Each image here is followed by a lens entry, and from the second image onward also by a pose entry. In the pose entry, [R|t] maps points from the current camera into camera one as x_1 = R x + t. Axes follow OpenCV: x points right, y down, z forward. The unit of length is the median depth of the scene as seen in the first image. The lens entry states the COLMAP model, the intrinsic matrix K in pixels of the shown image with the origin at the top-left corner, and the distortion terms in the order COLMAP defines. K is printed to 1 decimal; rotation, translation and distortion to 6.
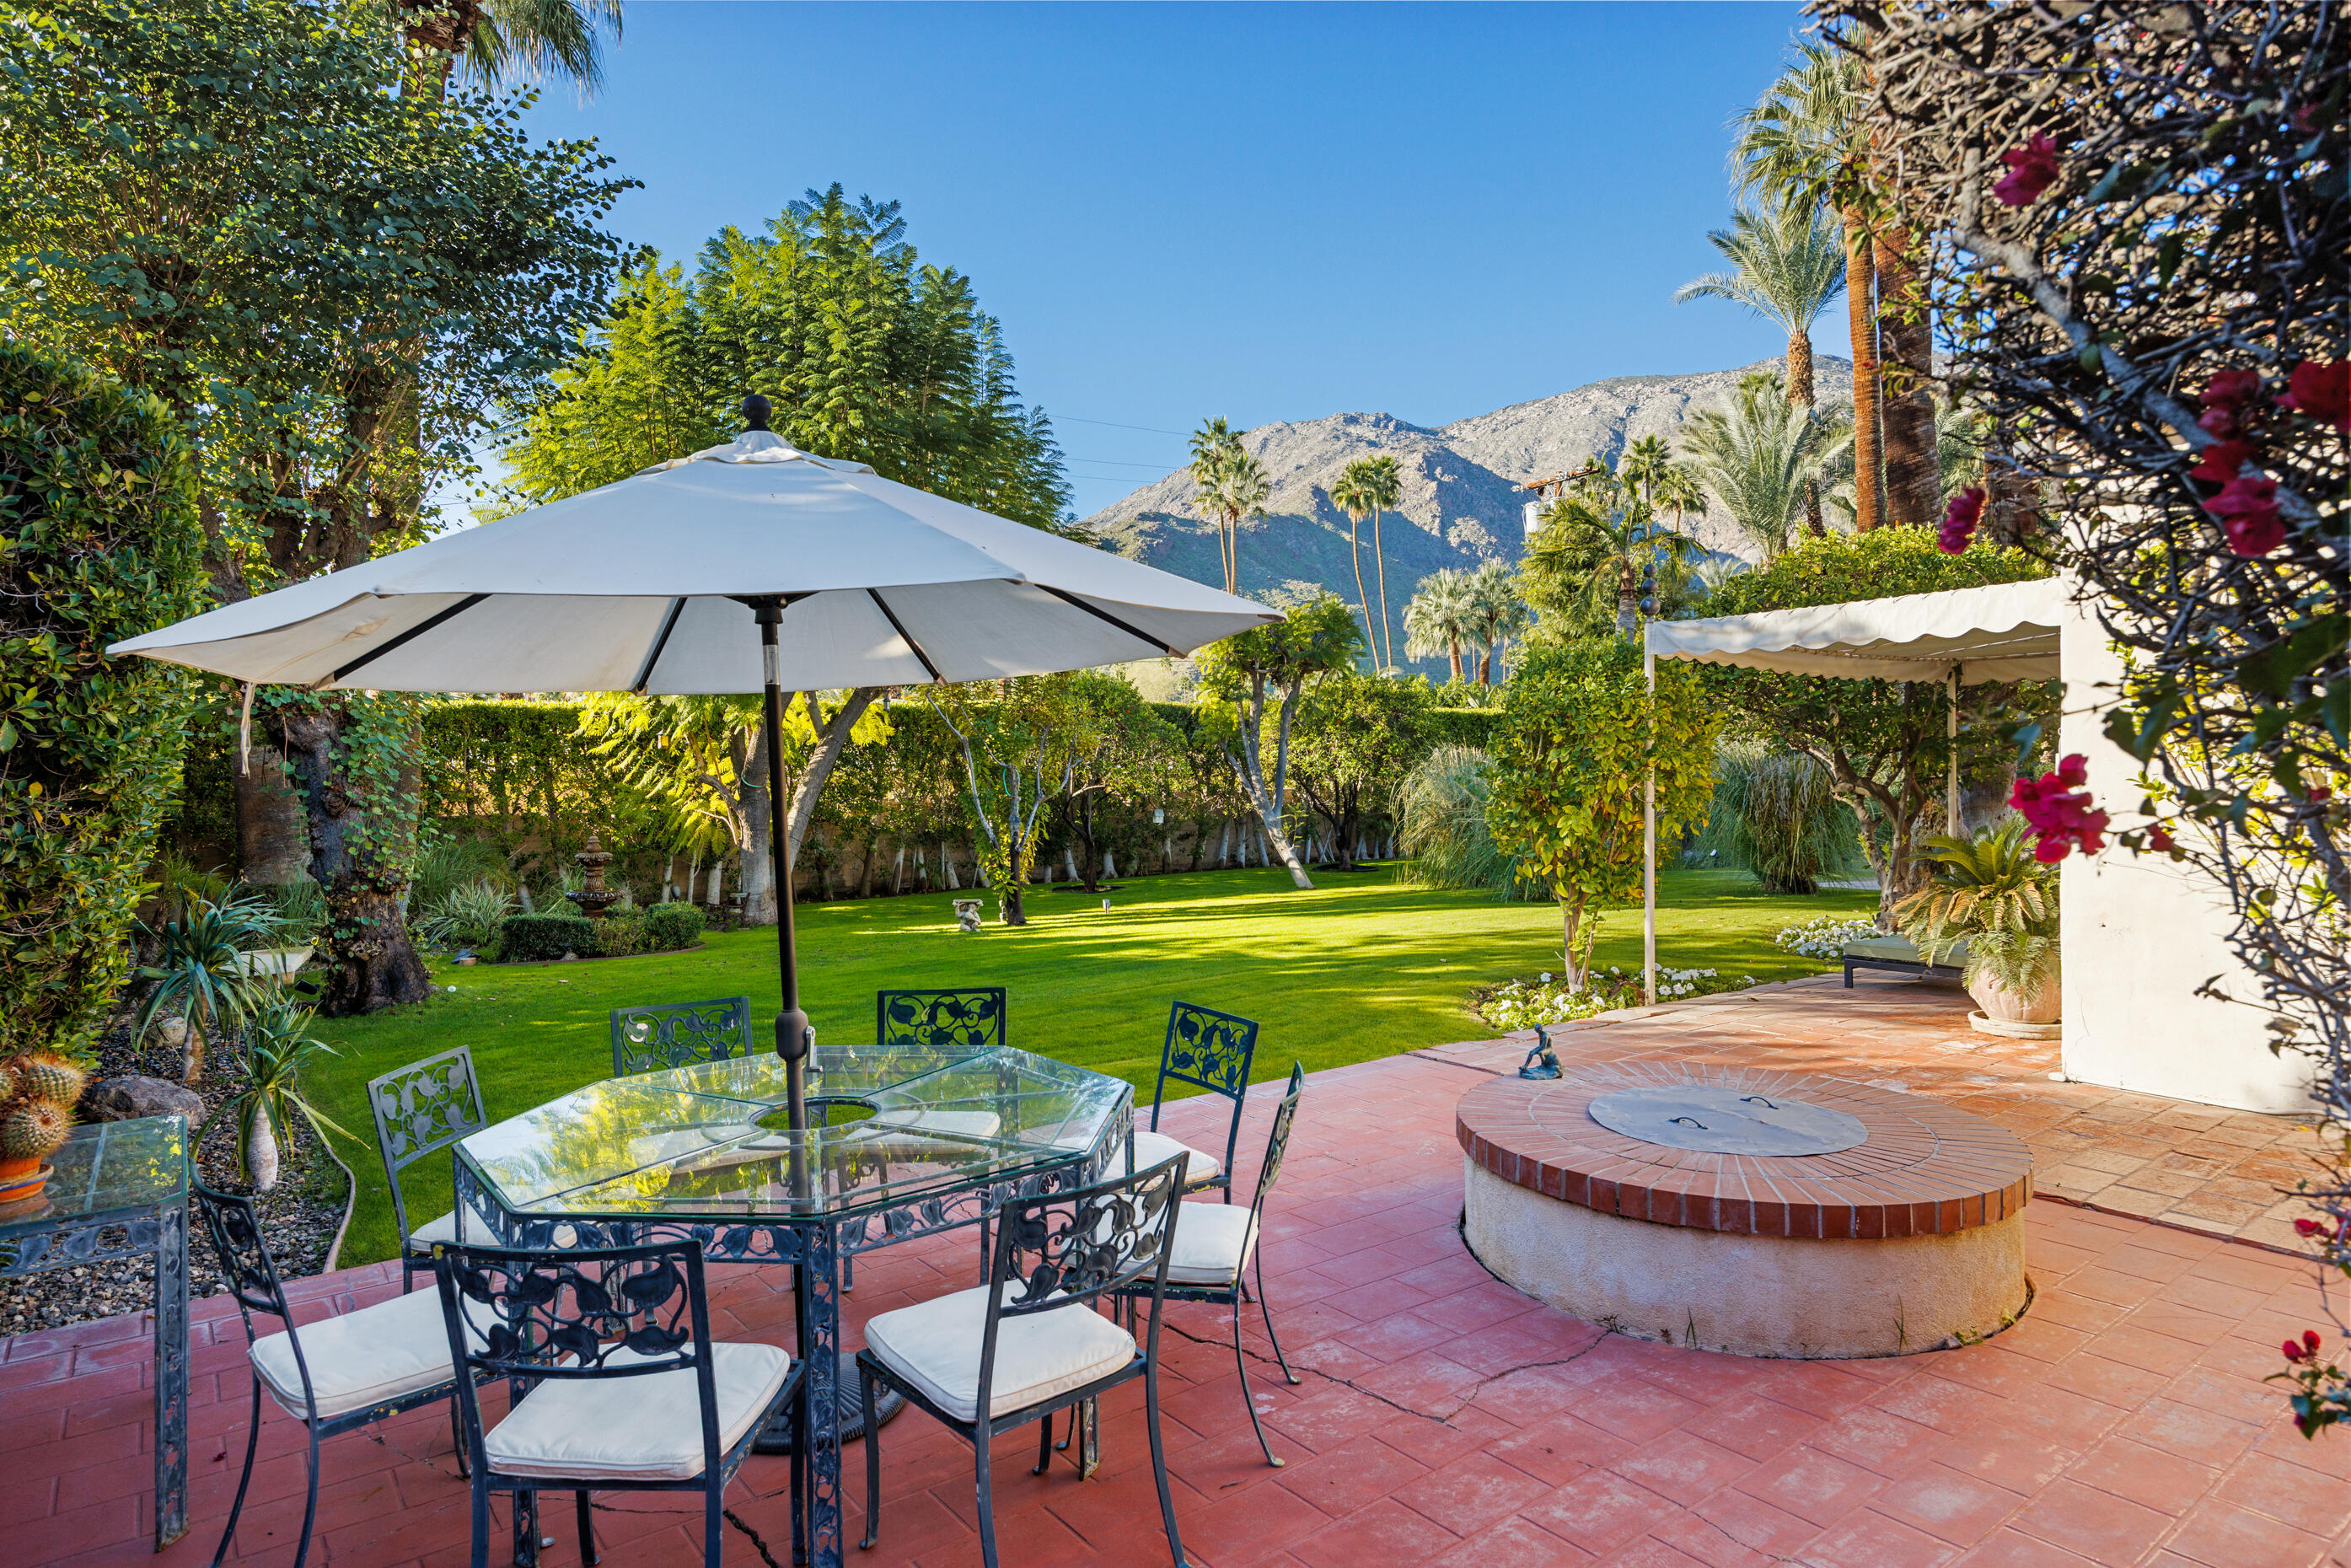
lens RADIAL K [[1338.7, 0, 1175.5], [0, 1338.7, 784.0], [0, 0, 1]] dist [0.000634, 0.000052]
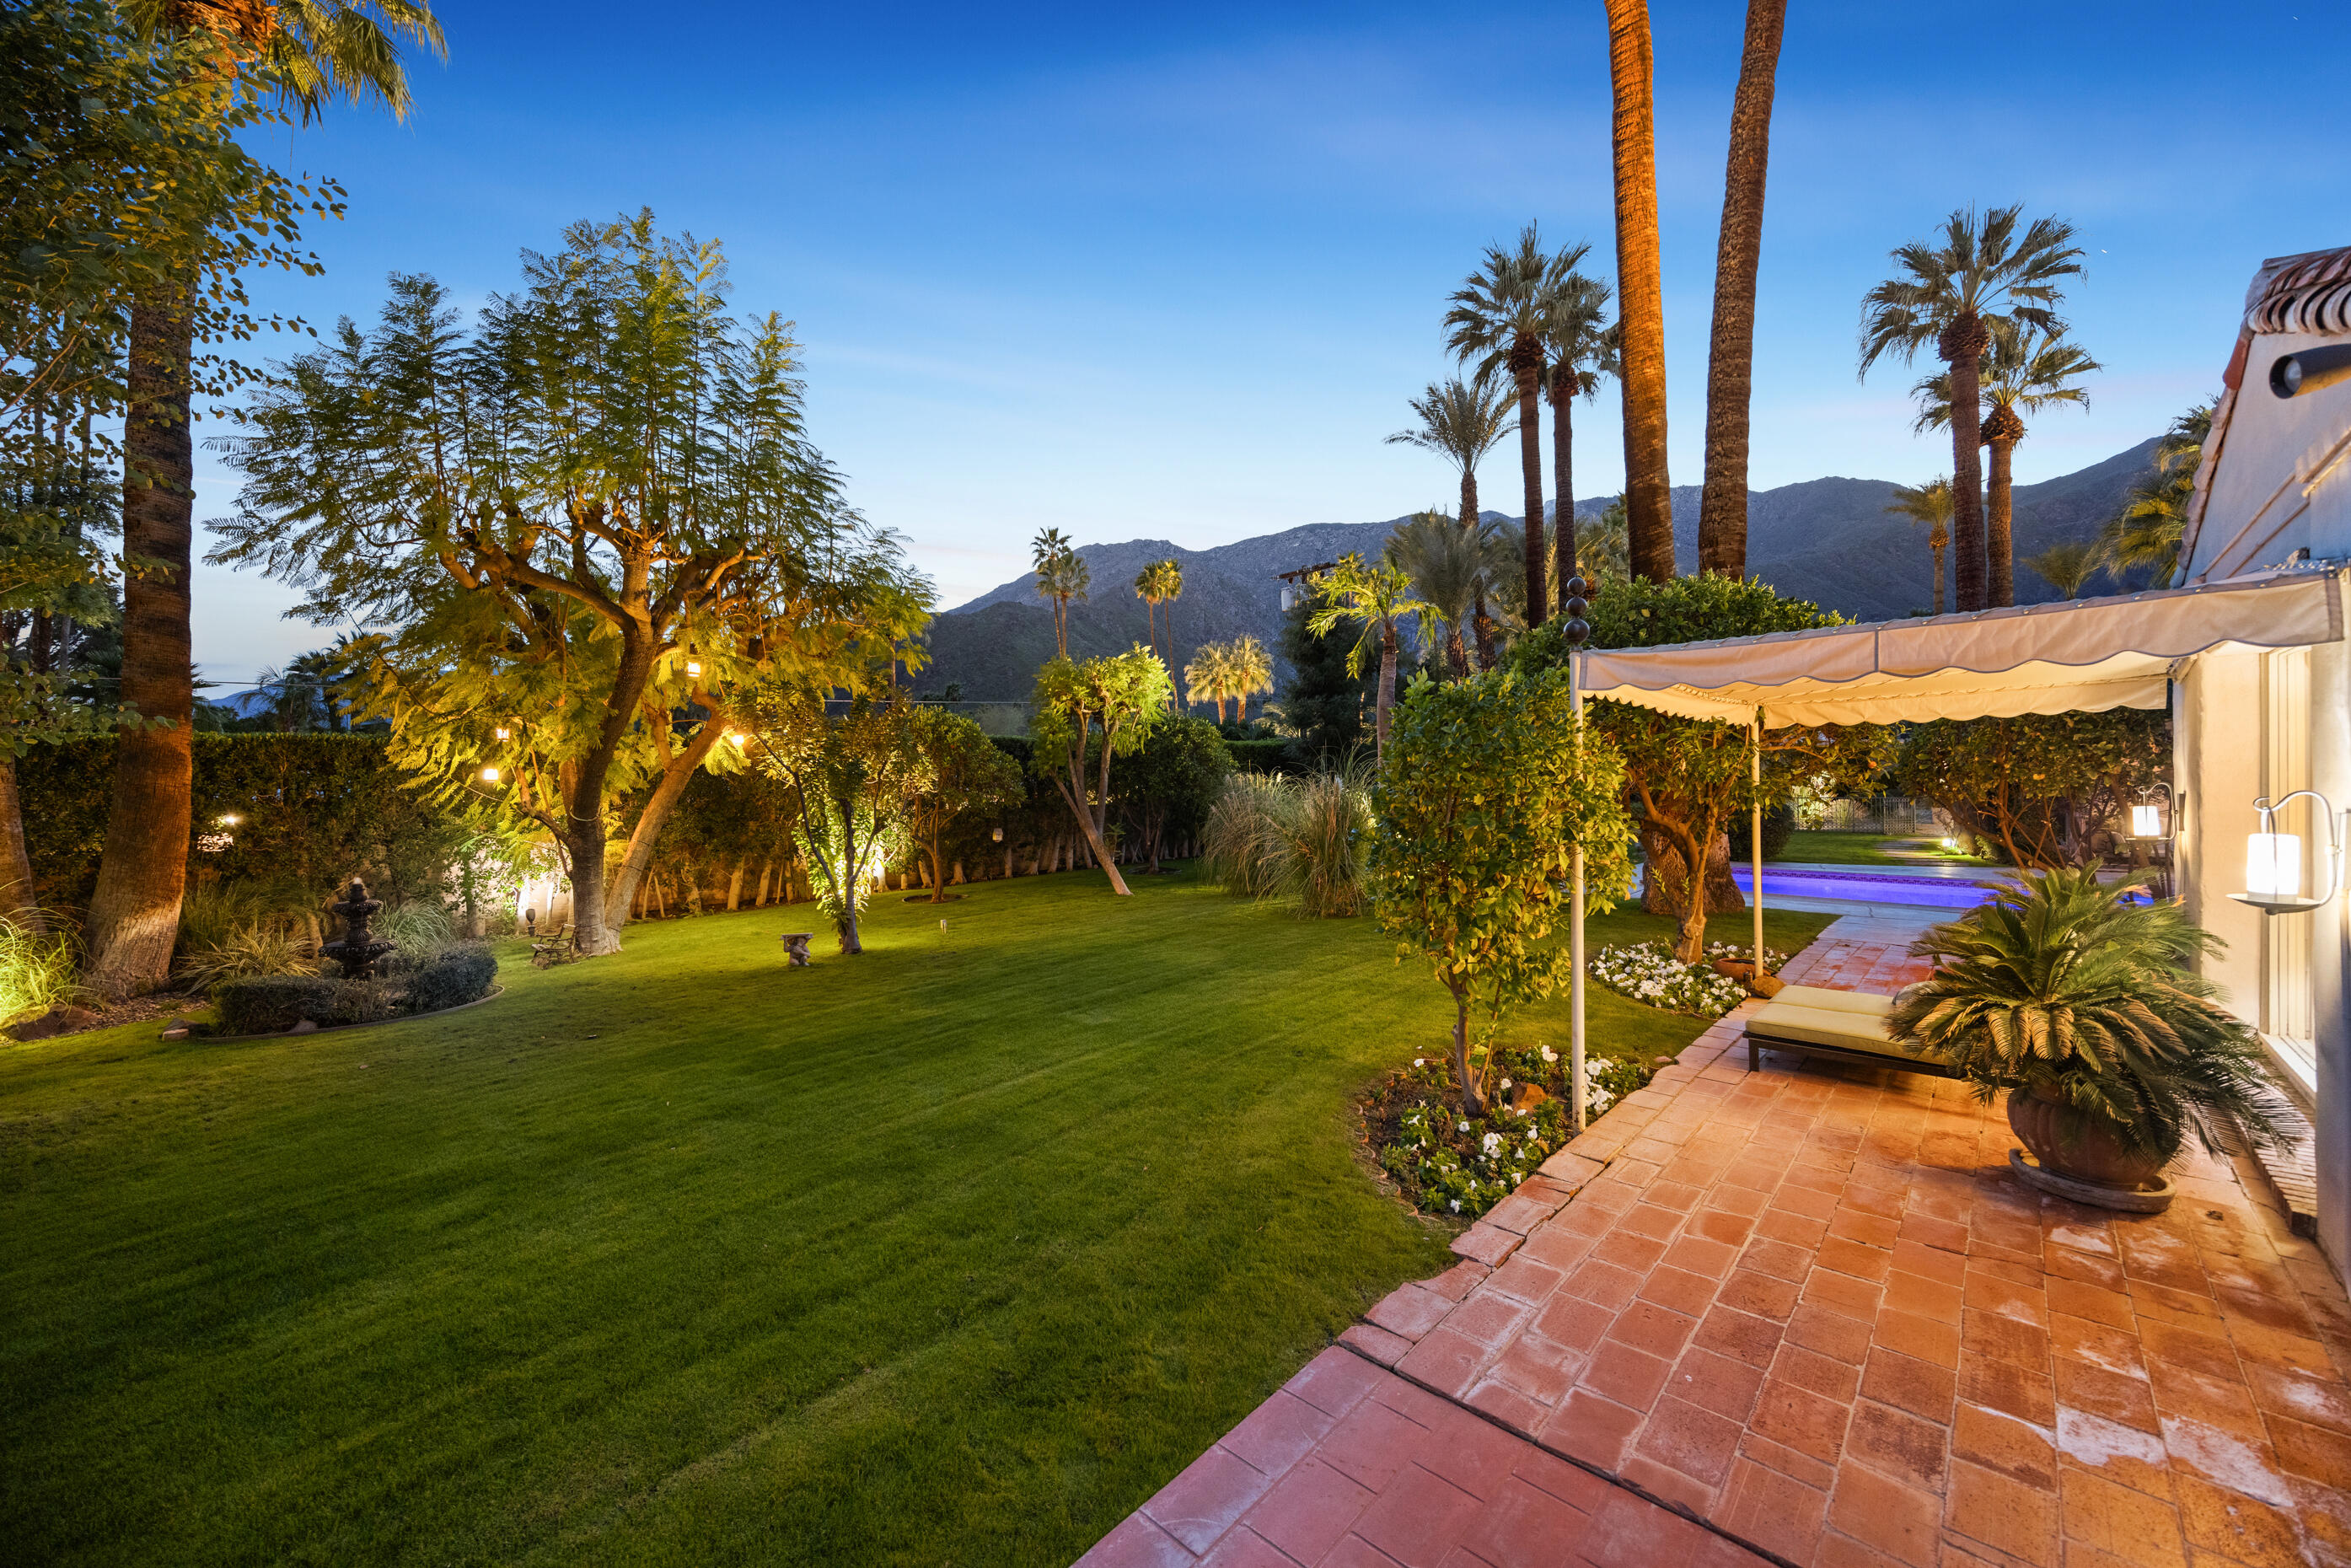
lens RADIAL K [[907.6, 0, 1175.5], [0, 907.6, 784.0], [0, 0, 1]] dist [-0.000355, -0.000024]
pose [[0.986459, -0.003503, 0.163969, 0.012694], [0.004496, 0.999974, -0.005686, -0.018028], [-0.163945, 0.006346, 0.986449, 0.227269]]
